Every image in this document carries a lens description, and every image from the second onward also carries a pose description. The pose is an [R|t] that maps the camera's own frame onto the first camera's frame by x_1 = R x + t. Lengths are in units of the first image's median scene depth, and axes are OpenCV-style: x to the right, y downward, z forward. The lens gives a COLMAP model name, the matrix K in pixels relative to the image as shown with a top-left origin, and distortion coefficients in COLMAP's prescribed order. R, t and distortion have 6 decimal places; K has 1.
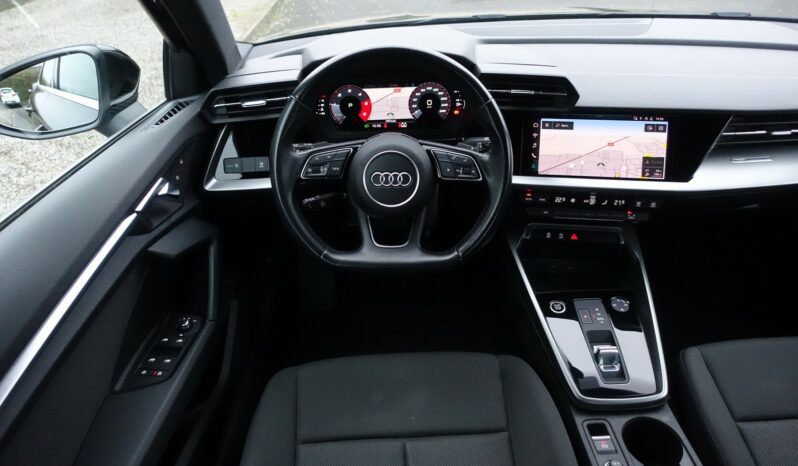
lens RADIAL K [[542.7, 0, 398.8], [0, 542.7, 211.7], [0, 0, 1]] dist [-0.007947, 0.000586]
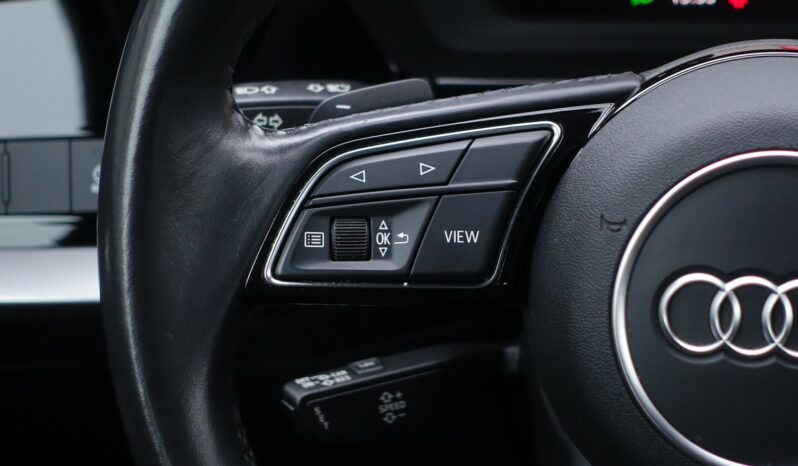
lens RADIAL K [[1956.5, 0, 399.0], [0, 1956.5, 233.0], [0, 0, 1]] dist [-0.101345, 0.211069]
pose [[0.984285, 0.047521, -0.170071, -0.024286], [-0.053281, 0.998145, -0.029463, -0.052787], [0.168356, 0.038062, 0.984991, 0.320867]]
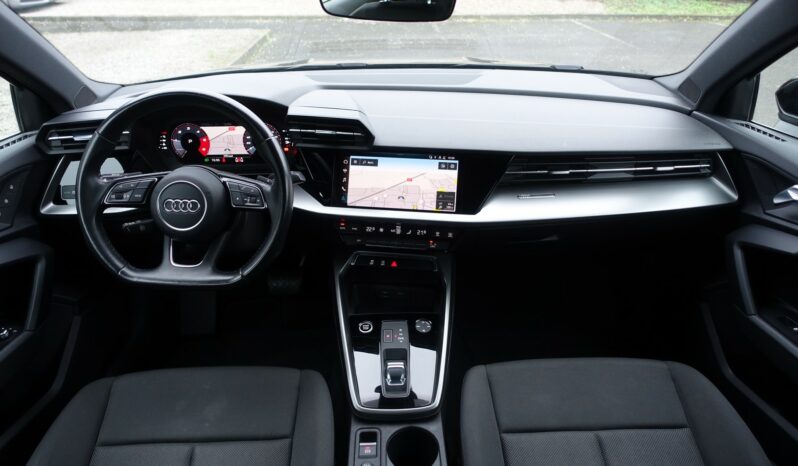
lens RADIAL K [[542.7, 0, 398.8], [0, 542.7, 211.7], [0, 0, 1]] dist [-0.007947, 0.000586]
pose [[0.999790, 0.018736, 0.008313, 0.364953], [-0.018084, 0.997201, -0.072540, 0.023001], [-0.009649, 0.072375, 0.997331, -0.112640]]
